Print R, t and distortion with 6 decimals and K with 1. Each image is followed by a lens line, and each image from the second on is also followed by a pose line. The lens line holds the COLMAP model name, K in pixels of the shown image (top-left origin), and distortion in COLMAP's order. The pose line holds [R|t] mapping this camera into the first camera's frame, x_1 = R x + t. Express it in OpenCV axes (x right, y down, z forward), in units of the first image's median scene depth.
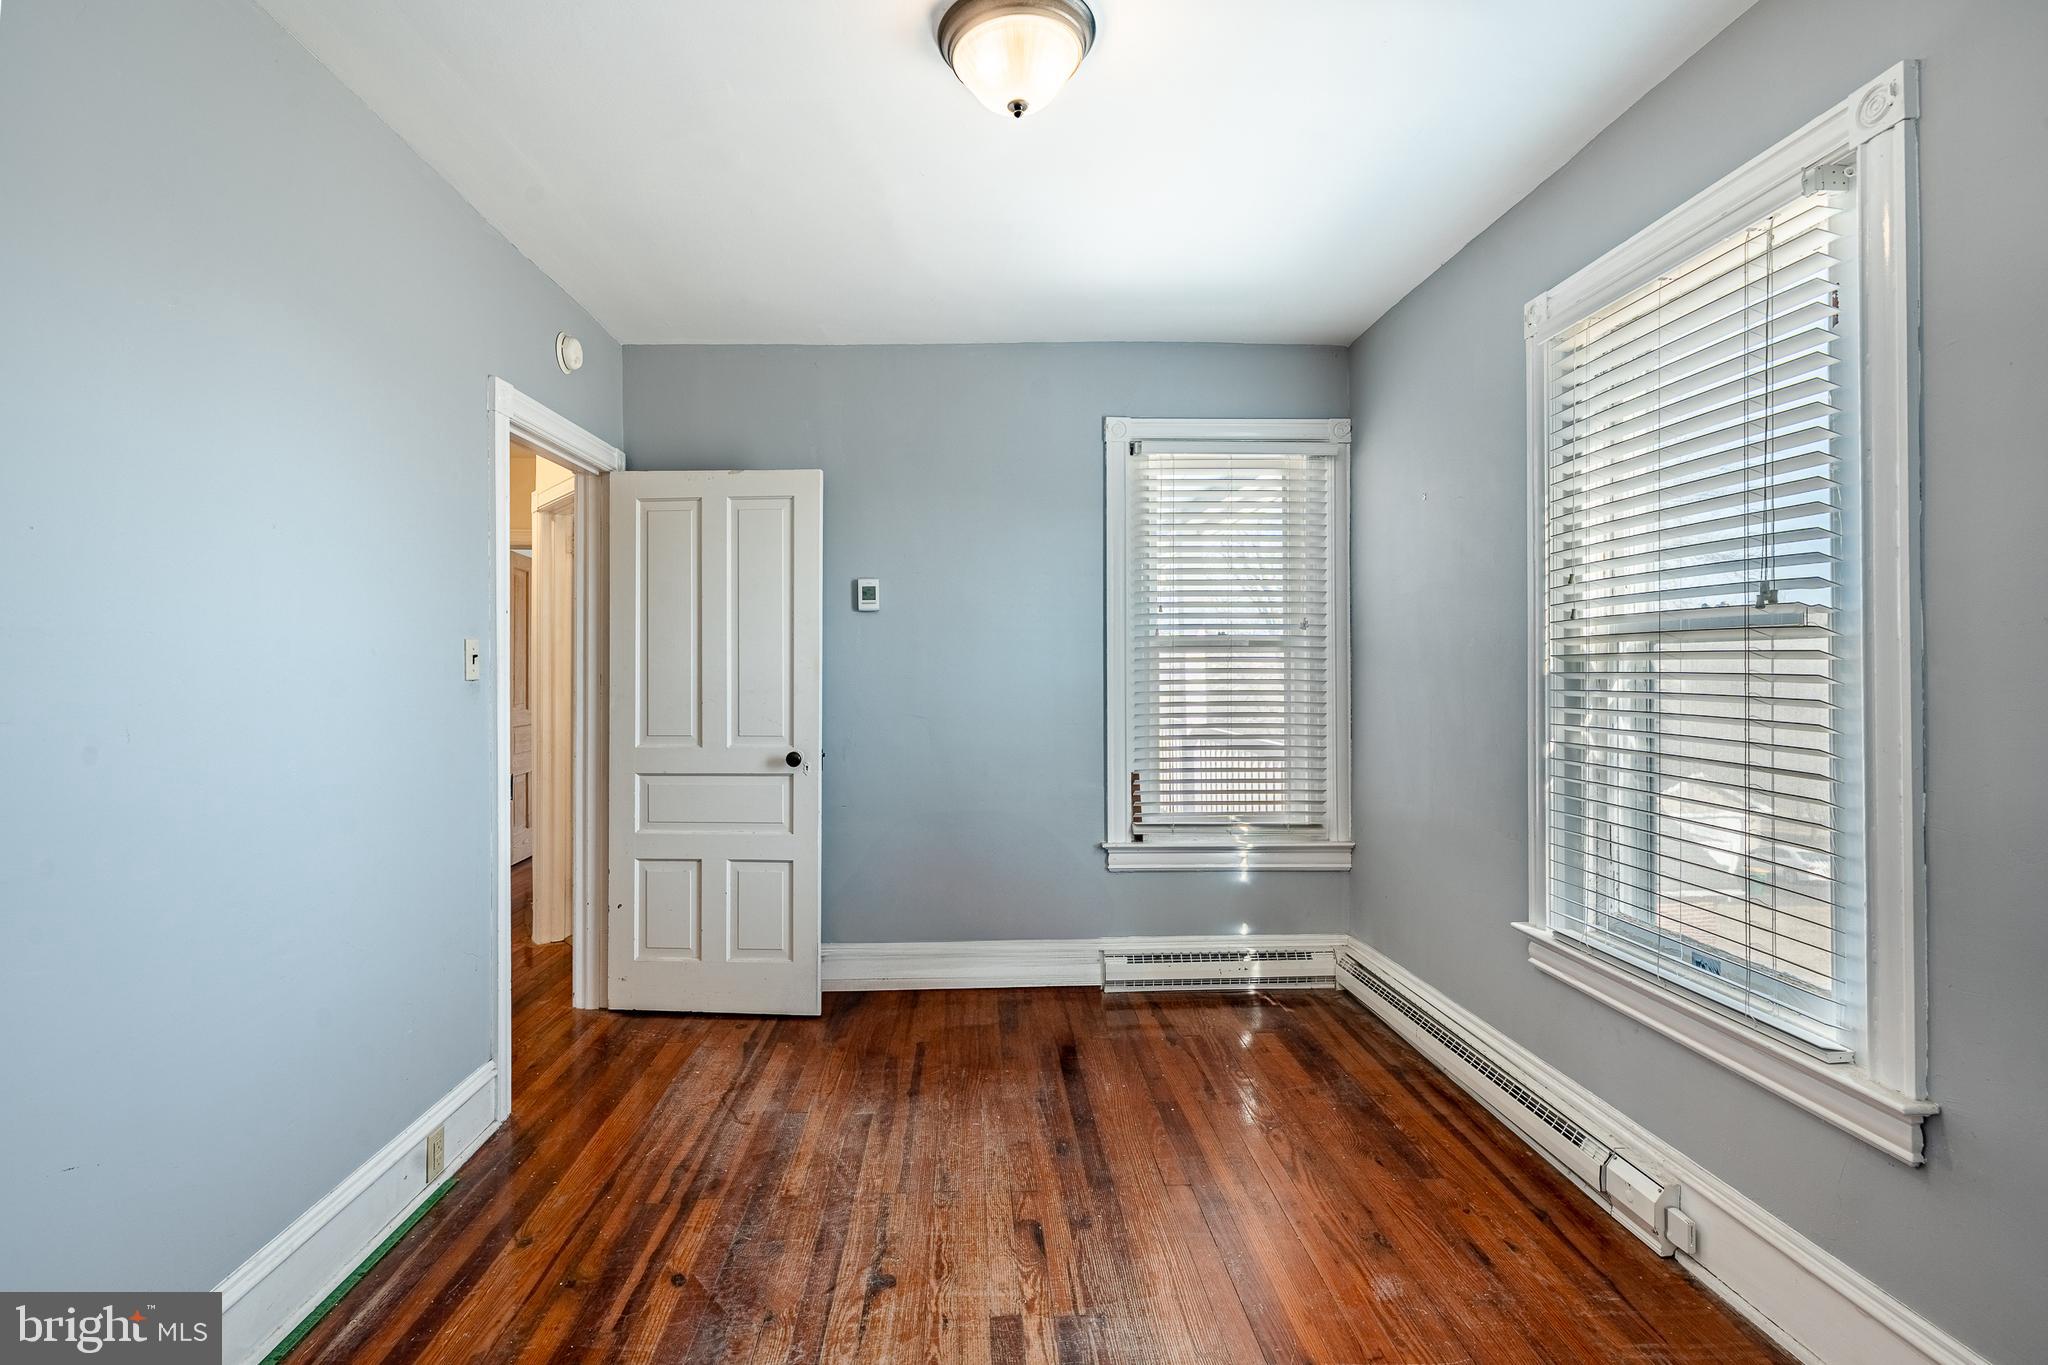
lens RADIAL K [[980.7, 0, 1012.2], [0, 980.7, 661.4], [0, 0, 1]] dist [-0.003946, 0.000257]
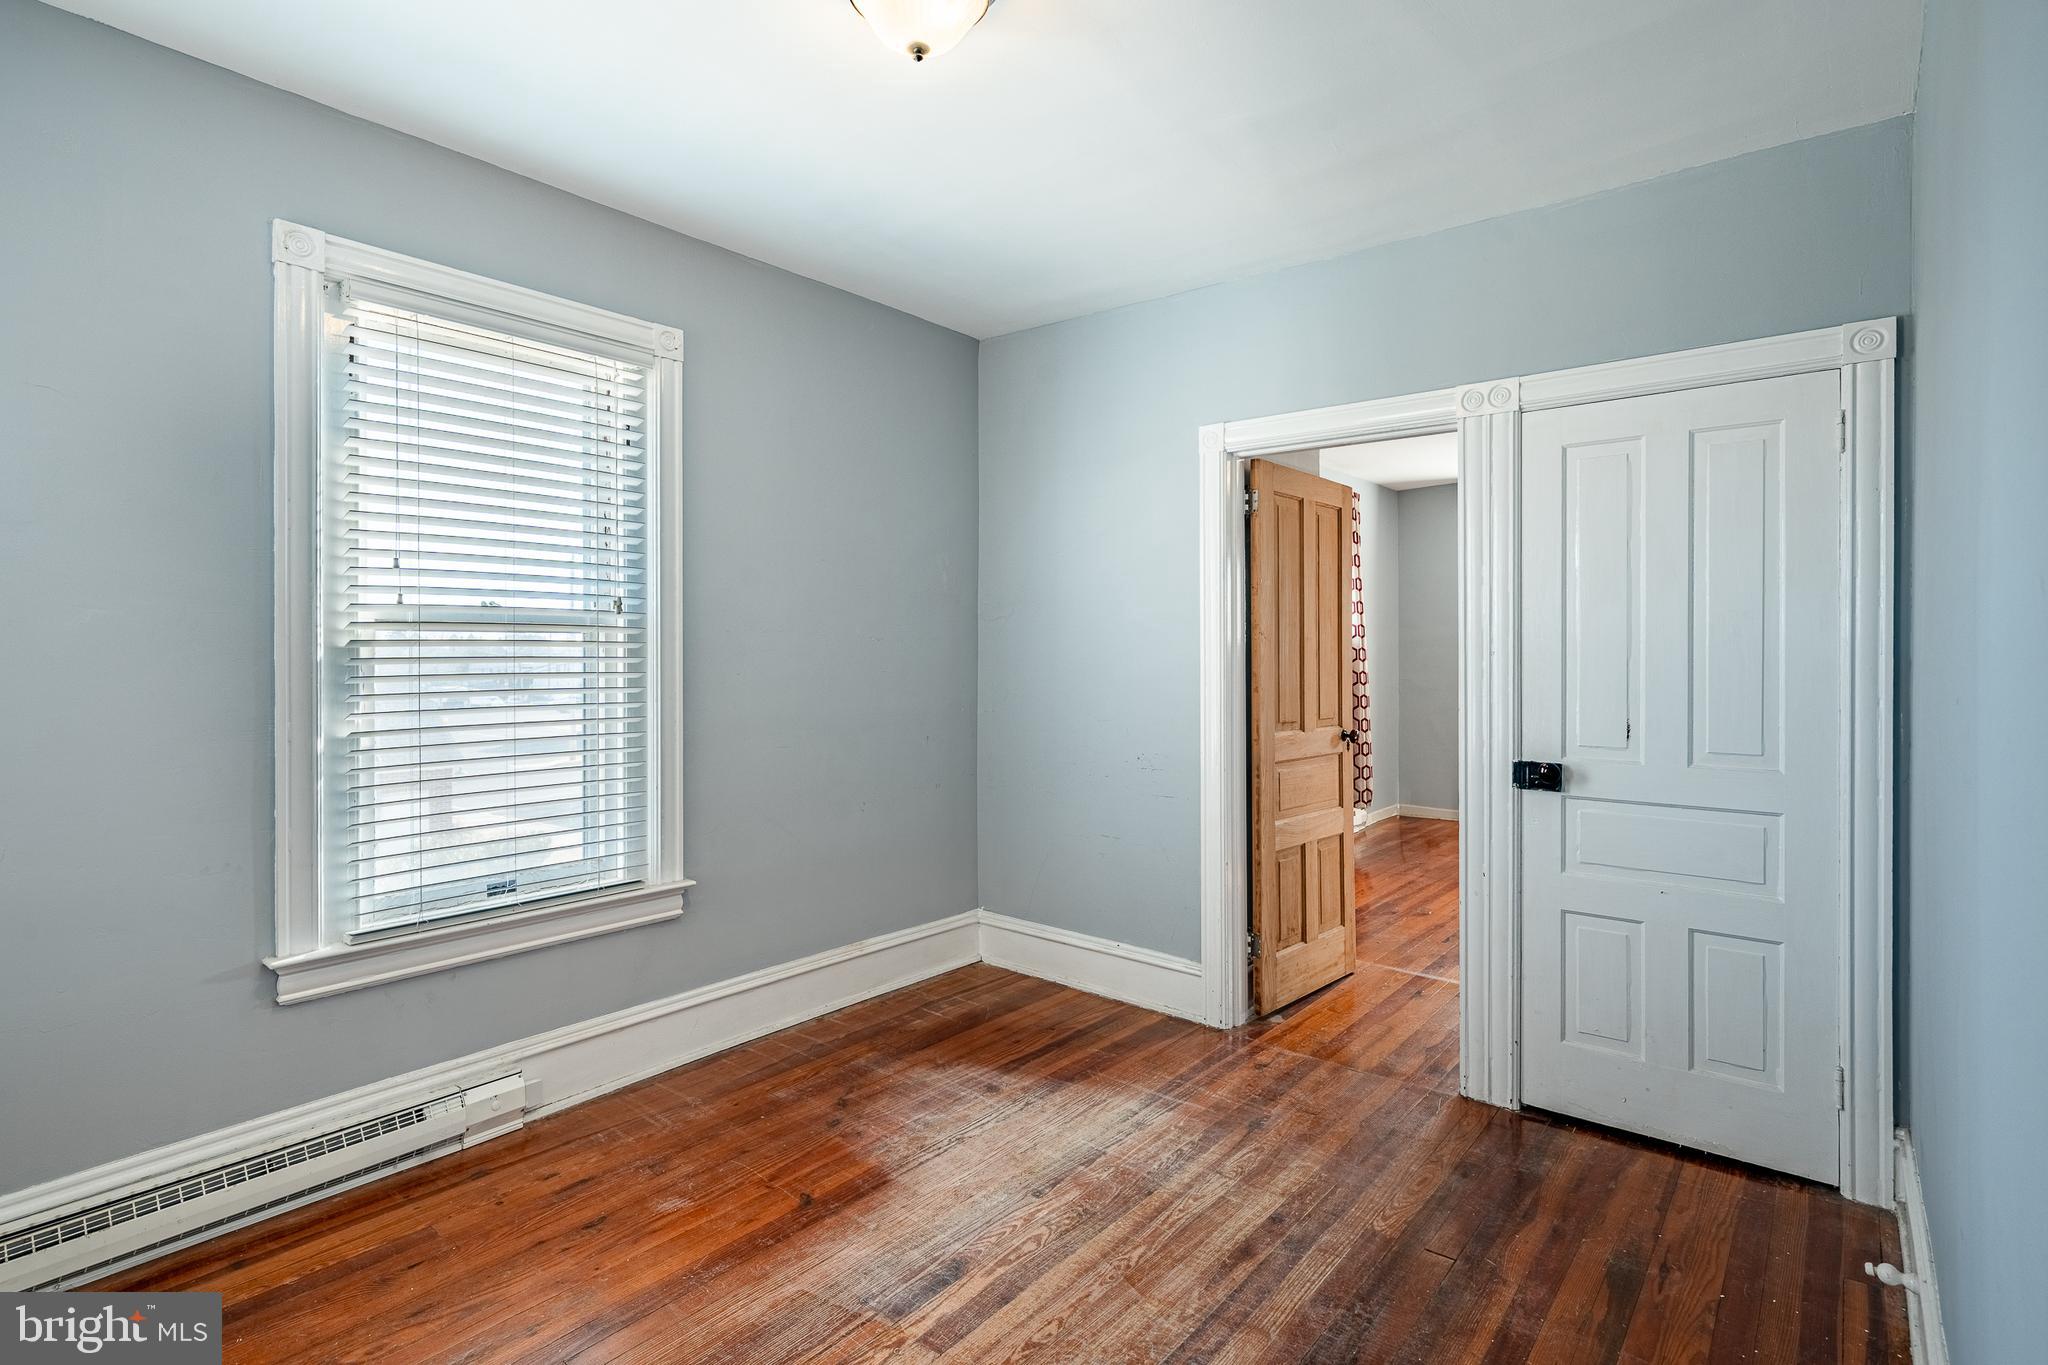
lens RADIAL K [[980.7, 0, 1025.8], [0, 980.7, 670.4], [0, 0, 1]] dist [-0.003946, 0.000257]
pose [[-0.757736, -0.010436, 0.652478, -0.600632], [0.000629, 0.999860, 0.016723, 0.007317], [-0.652561, 0.013082, -0.757623, 1.450000]]
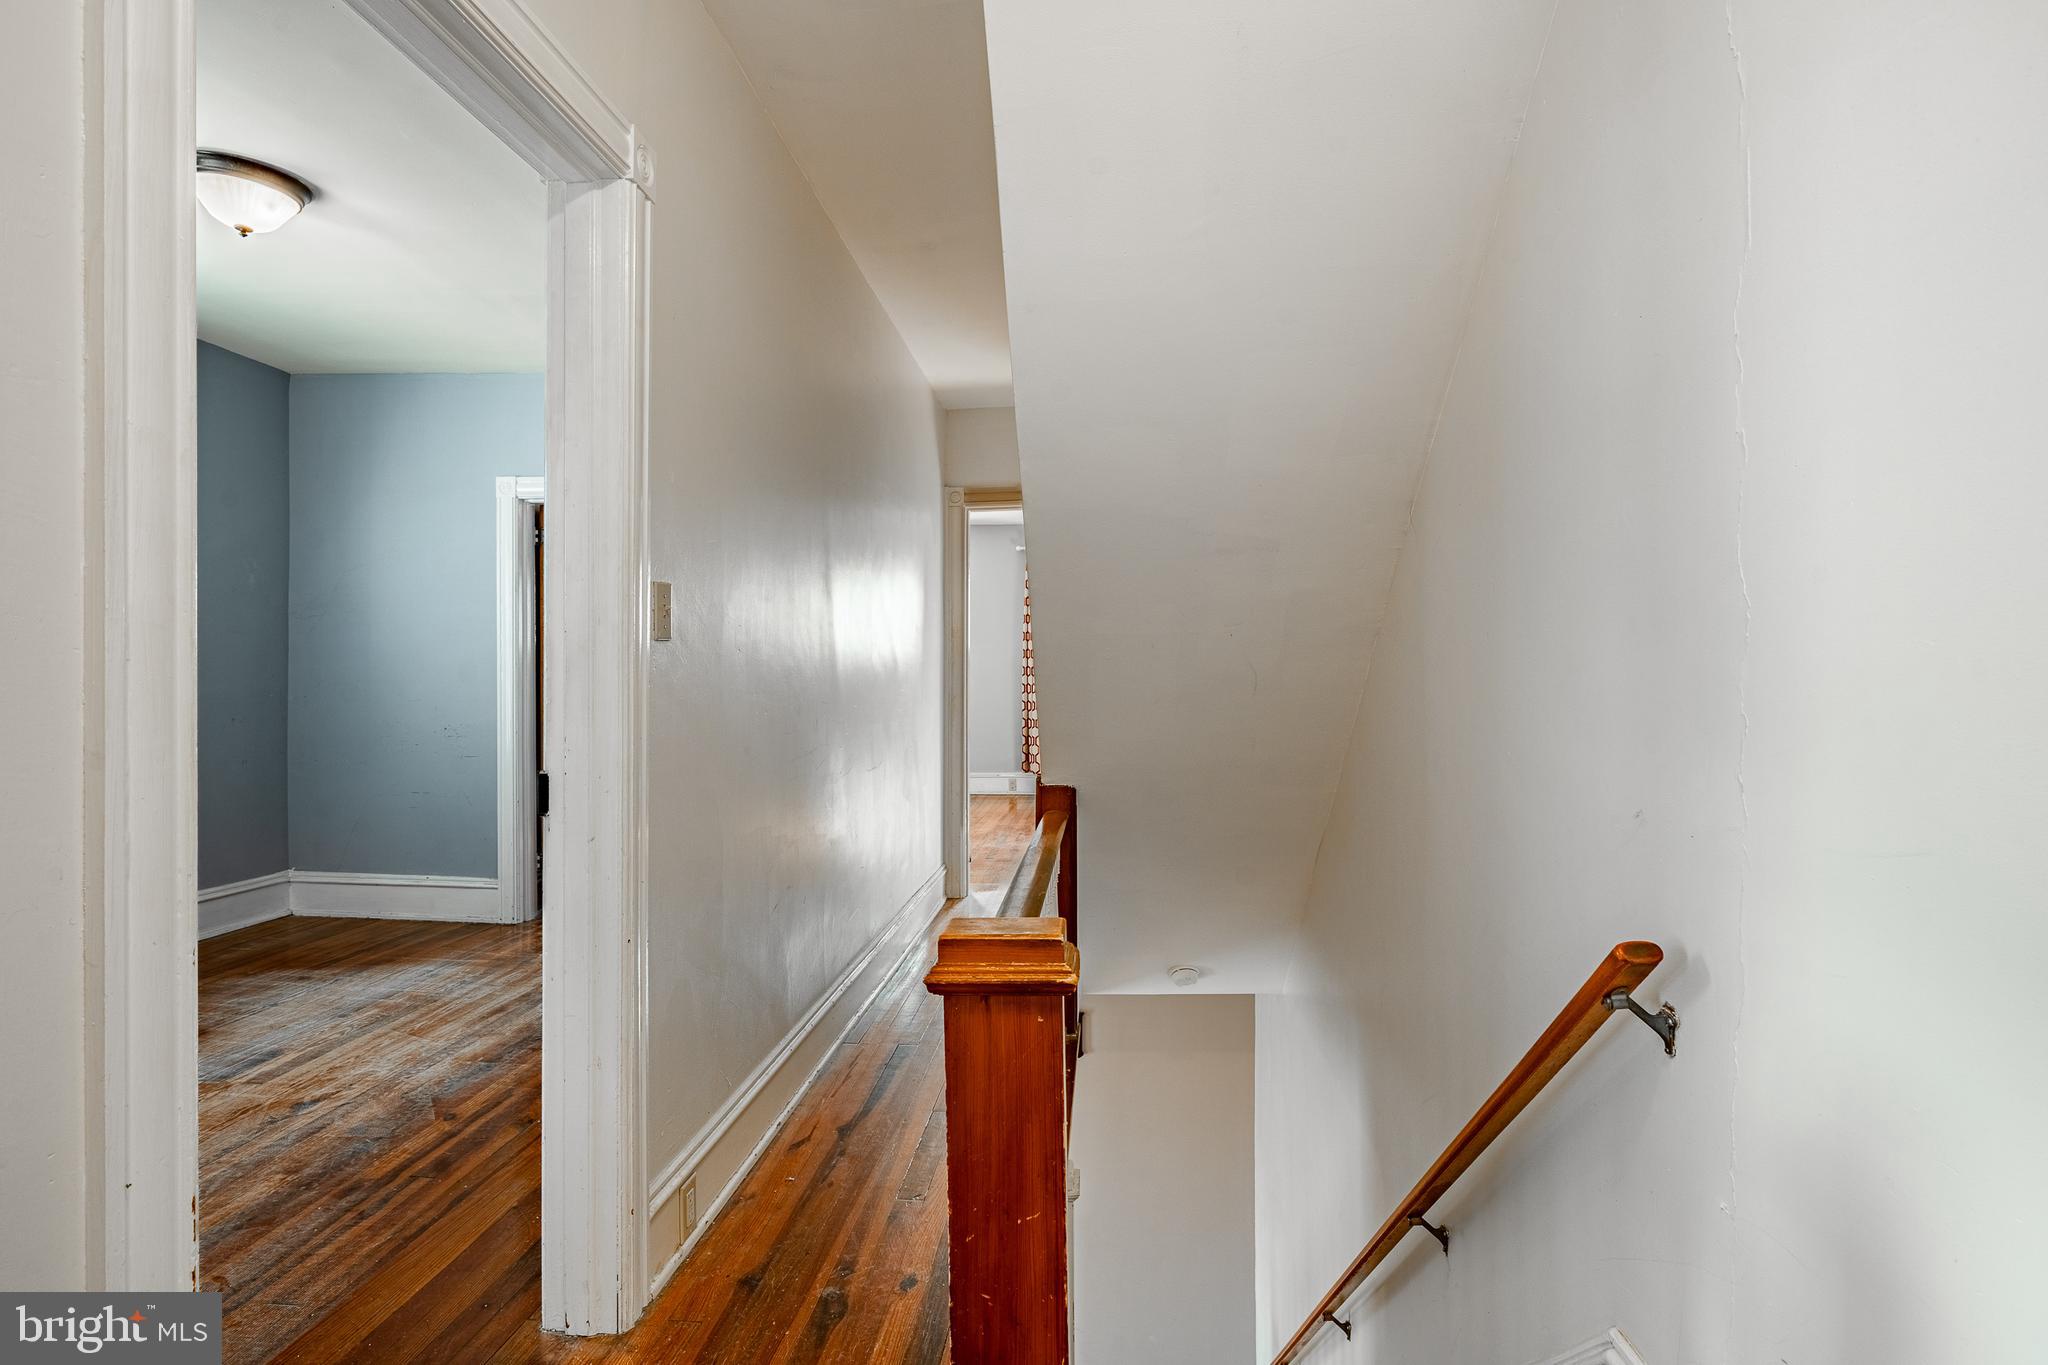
lens RADIAL K [[980.7, 0, 1027.8], [0, 980.7, 679.0], [0, 0, 1]] dist [-0.003946, 0.000257]
pose [[-0.994035, 0.000500, 0.109062, -1.132833], [0.000600, 0.999999, 0.000884, 0.072339], [-0.109062, 0.000944, -0.994035, 2.023288]]
